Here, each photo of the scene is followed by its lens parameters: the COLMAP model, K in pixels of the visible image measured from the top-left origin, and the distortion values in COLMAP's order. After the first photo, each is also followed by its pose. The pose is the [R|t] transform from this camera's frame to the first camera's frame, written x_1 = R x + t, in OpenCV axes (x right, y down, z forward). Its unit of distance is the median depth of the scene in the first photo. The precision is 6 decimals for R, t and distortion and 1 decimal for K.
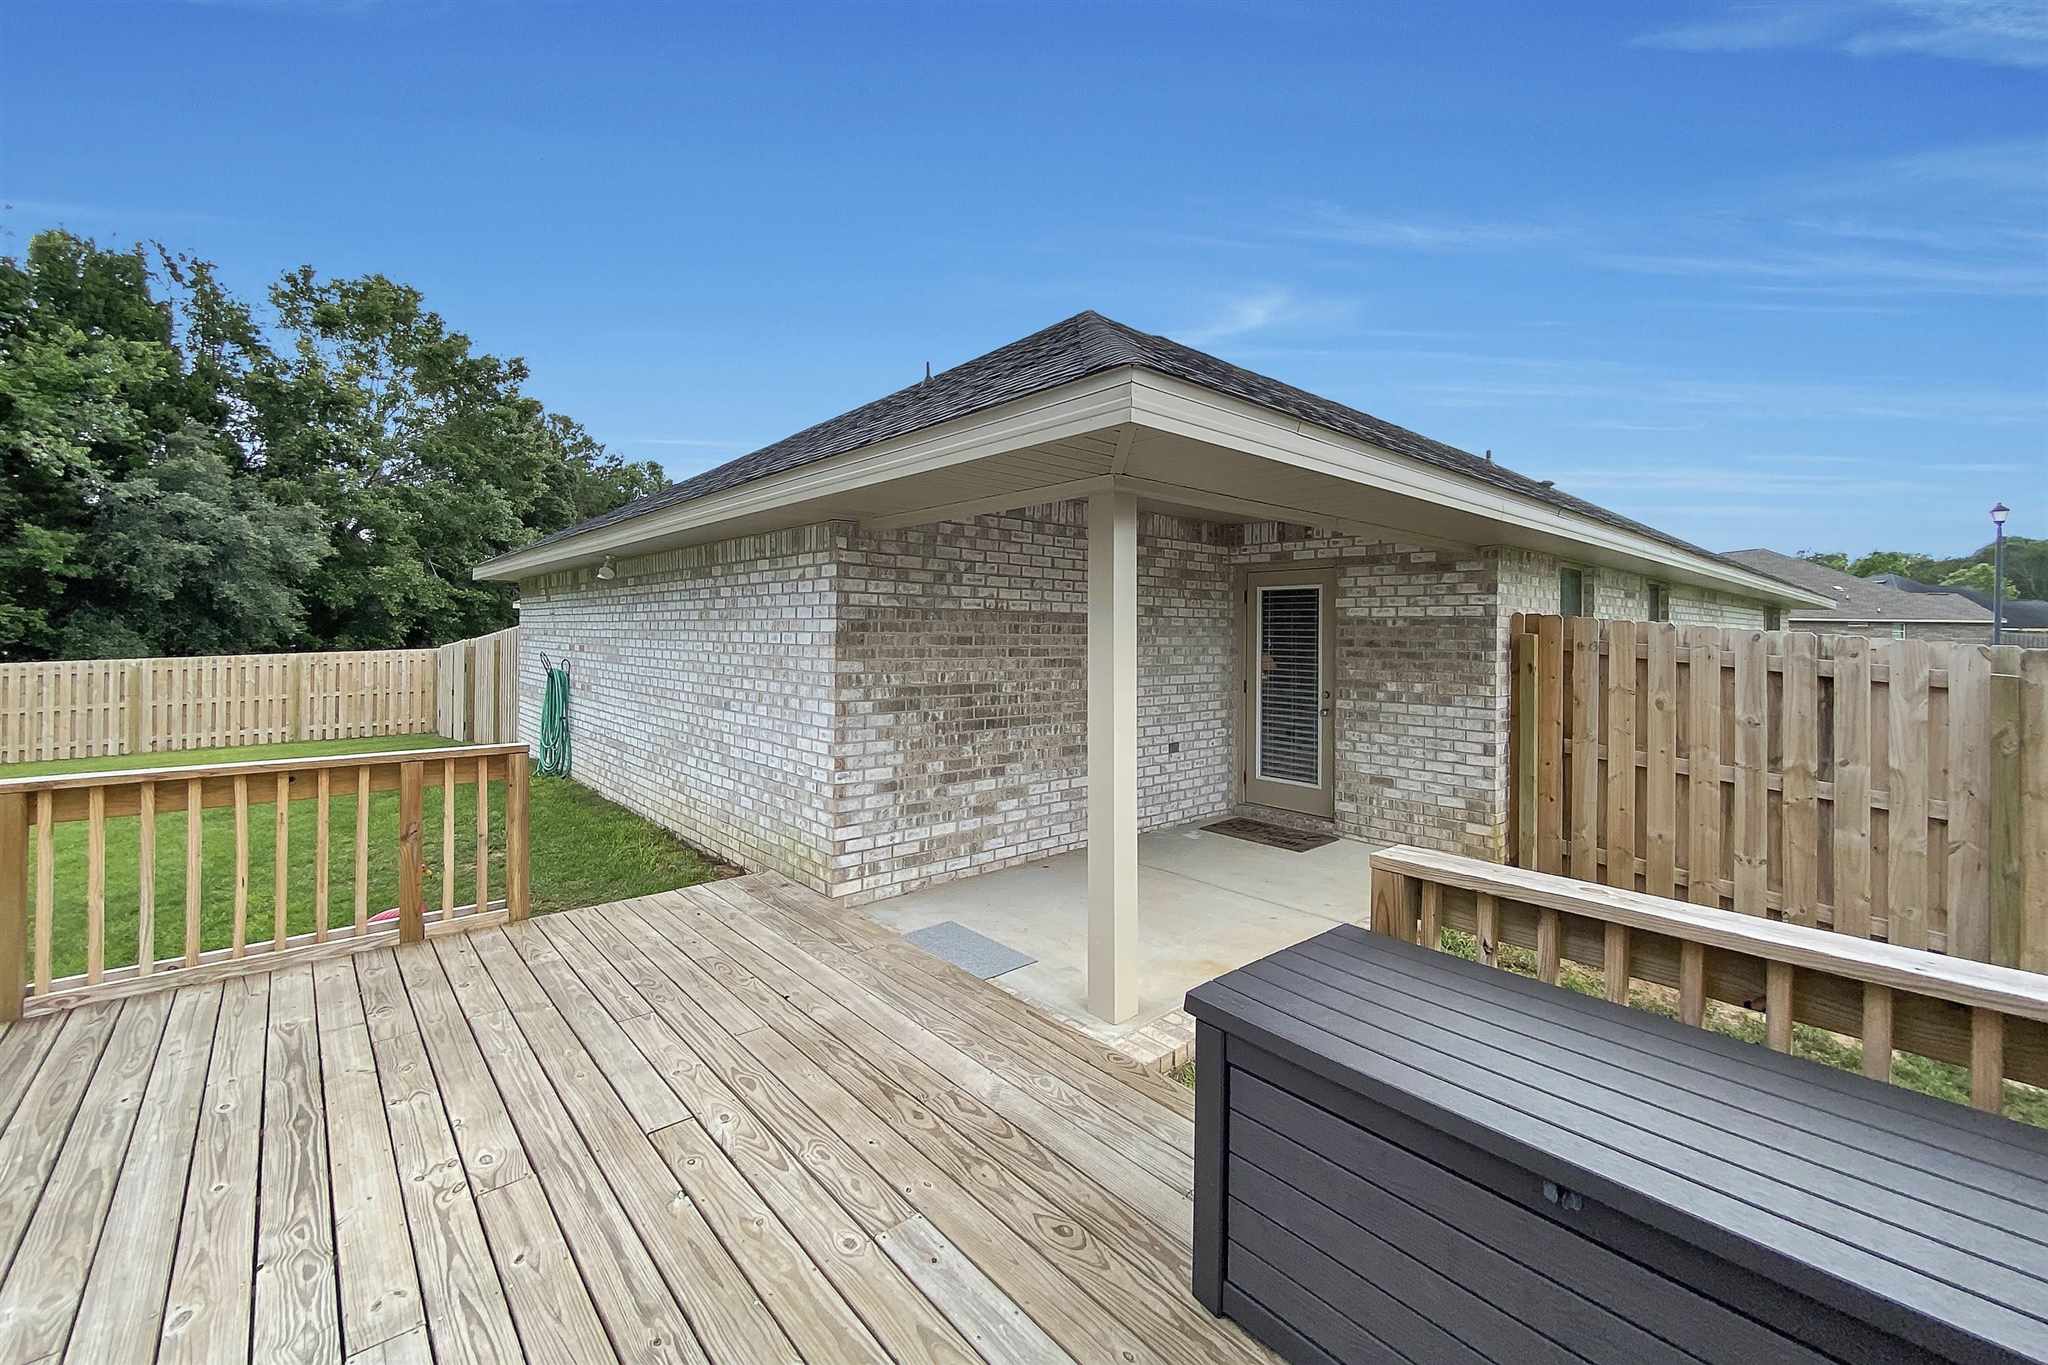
lens RADIAL K [[831.3, 0, 1026.4], [0, 831.3, 631.5], [0, 0, 1]] dist [0.010322, -0.000208]
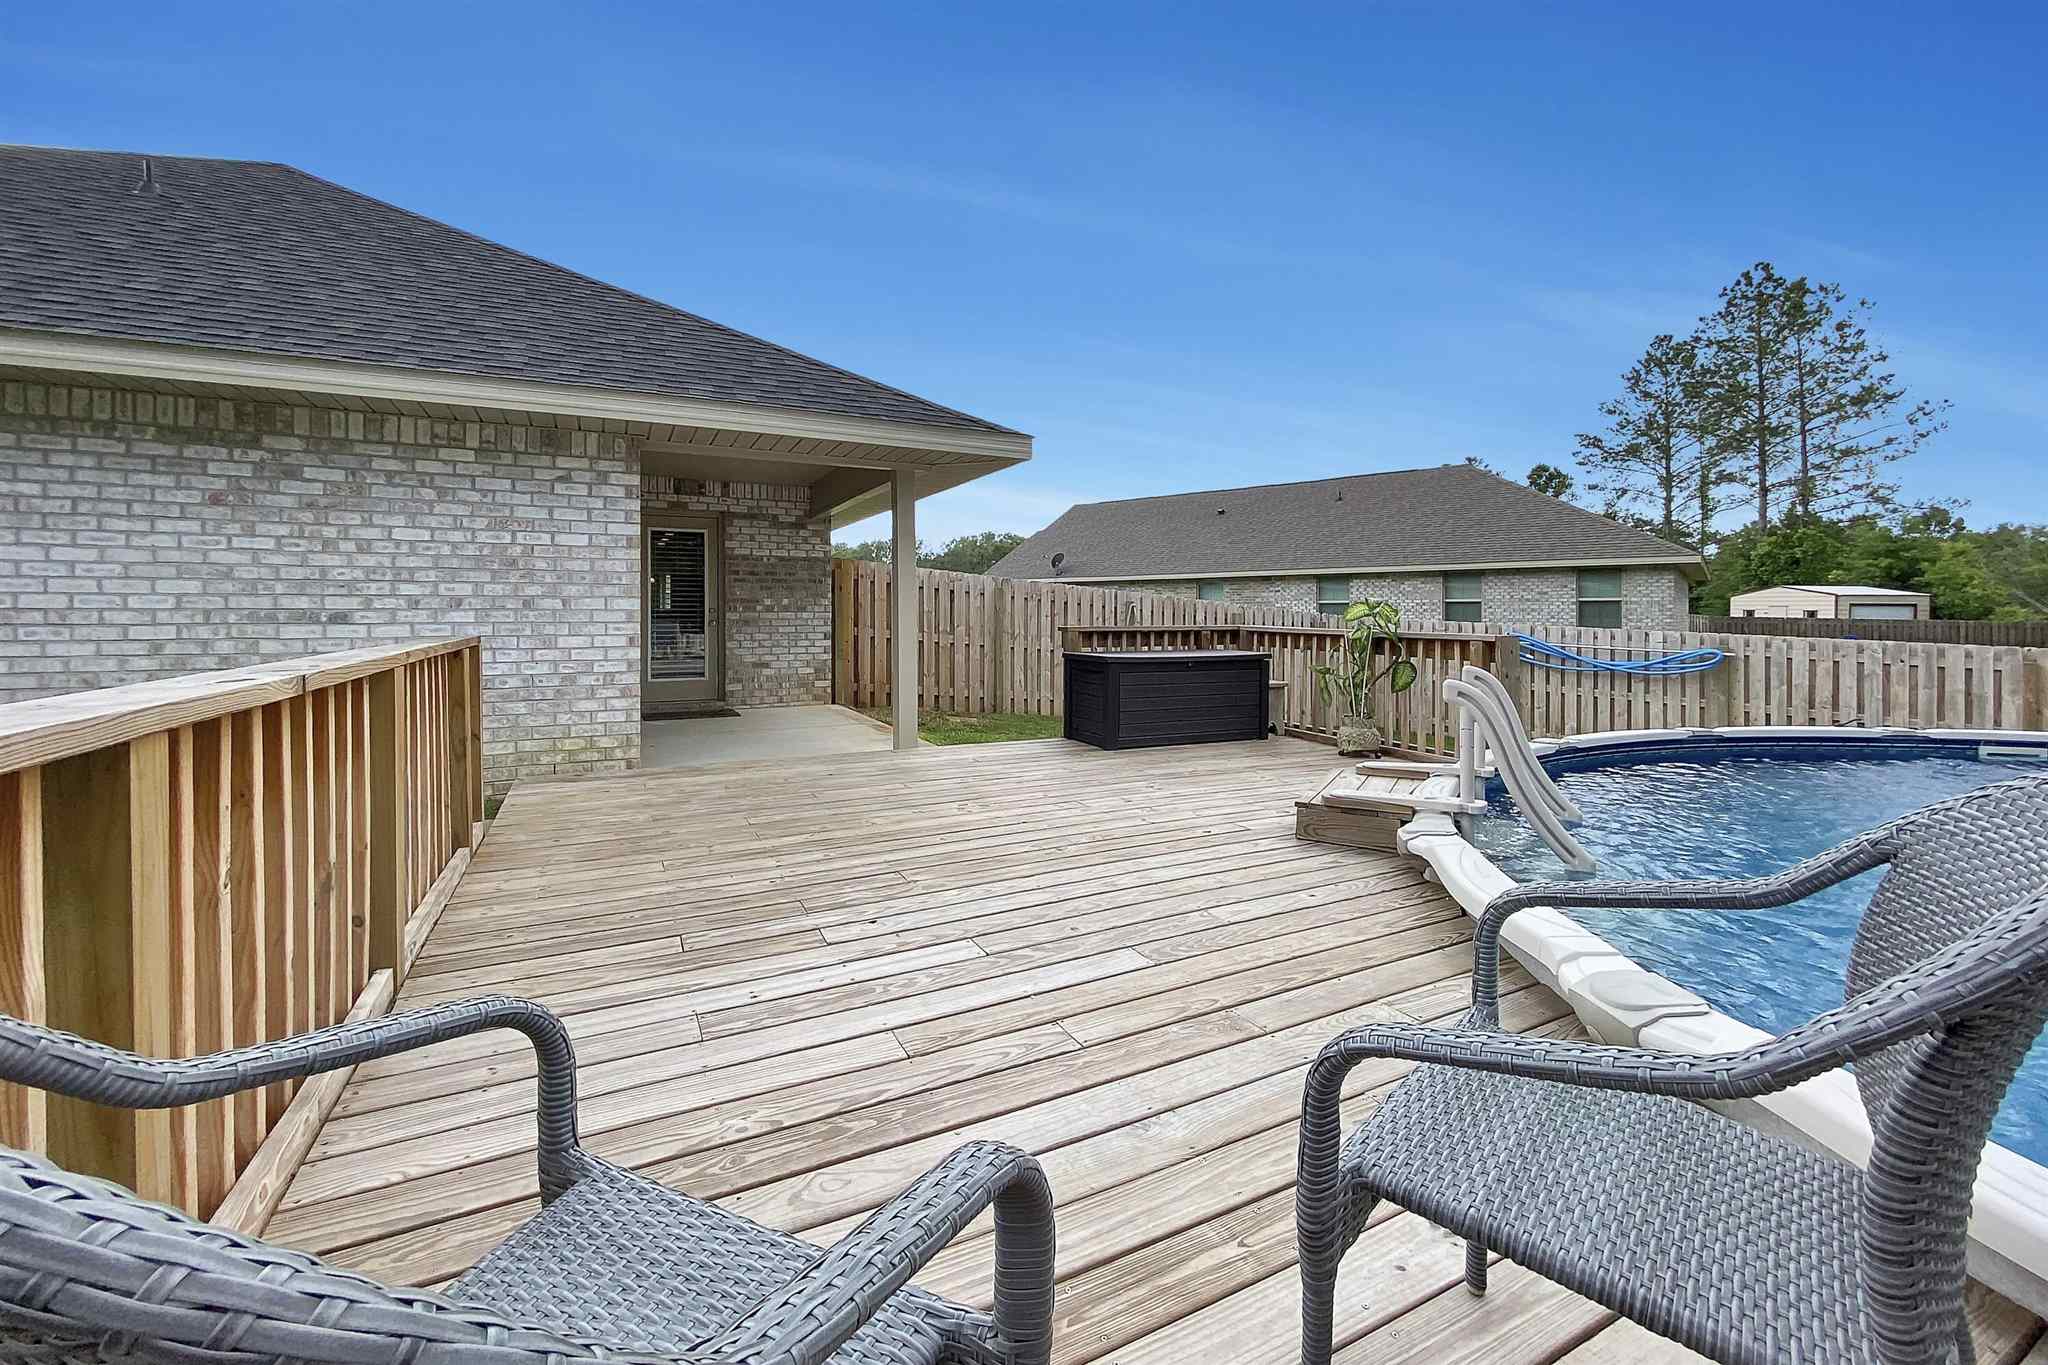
lens RADIAL K [[831.3, 0, 1026.4], [0, 831.3, 631.5], [0, 0, 1]] dist [0.010322, -0.000208]
pose [[0.260856, -0.029983, 0.964912, -0.930817], [-0.003652, 0.999480, 0.032044, 0.072256], [-0.965371, -0.011883, 0.260611, 0.153743]]
